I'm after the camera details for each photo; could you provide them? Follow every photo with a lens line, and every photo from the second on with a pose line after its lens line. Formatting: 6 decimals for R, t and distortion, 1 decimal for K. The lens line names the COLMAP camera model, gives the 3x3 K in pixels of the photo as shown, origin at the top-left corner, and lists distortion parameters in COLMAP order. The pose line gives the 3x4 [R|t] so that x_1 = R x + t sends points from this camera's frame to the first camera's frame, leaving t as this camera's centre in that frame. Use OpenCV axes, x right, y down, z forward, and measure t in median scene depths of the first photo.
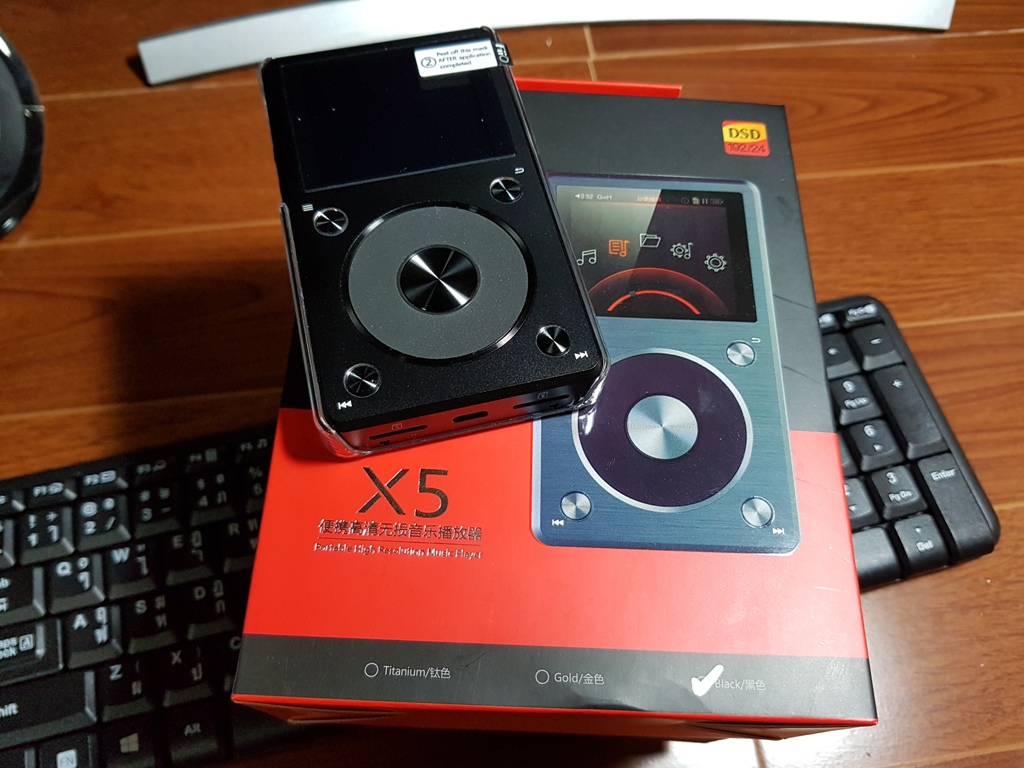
lens RADIAL K [[883.5, 0, 512.0], [0, 883.5, 384.0], [0, 0, 1]] dist [-0.073353, 0.039123]
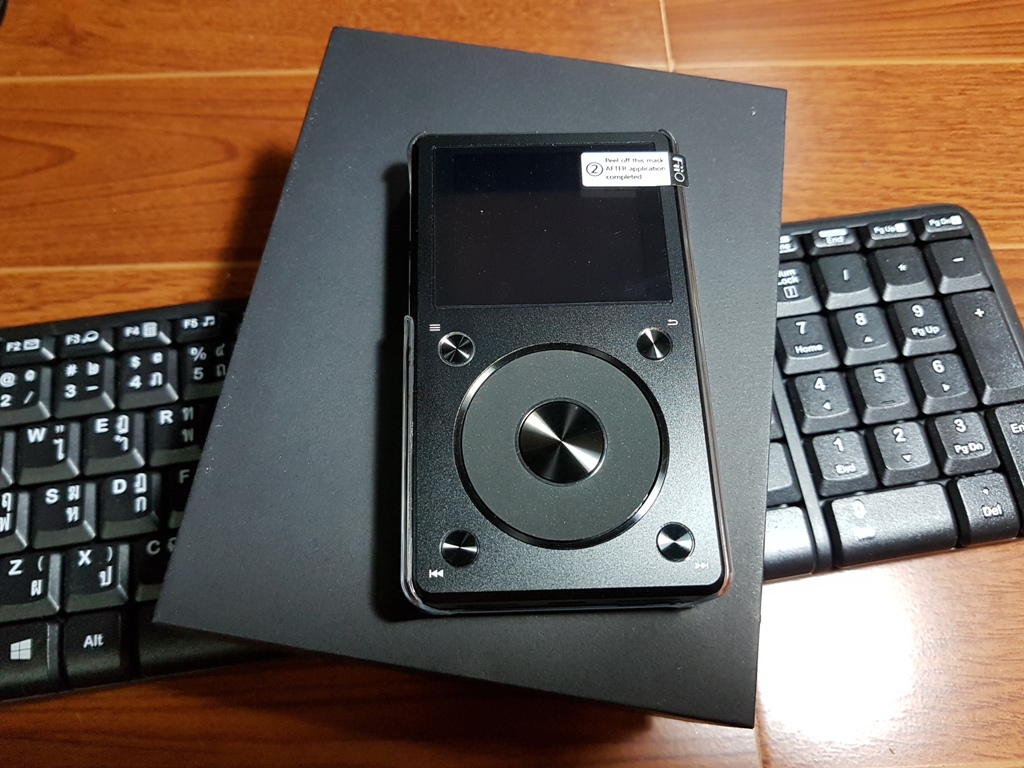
lens RADIAL K [[883.5, 0, 512.0], [0, 883.5, 384.0], [0, 0, 1]] dist [-0.073353, 0.039123]
pose [[0.994391, 0.083590, -0.064801, 0.066053], [-0.077637, 0.992956, 0.089502, 0.028266], [0.071826, -0.083969, 0.993876, 0.159531]]
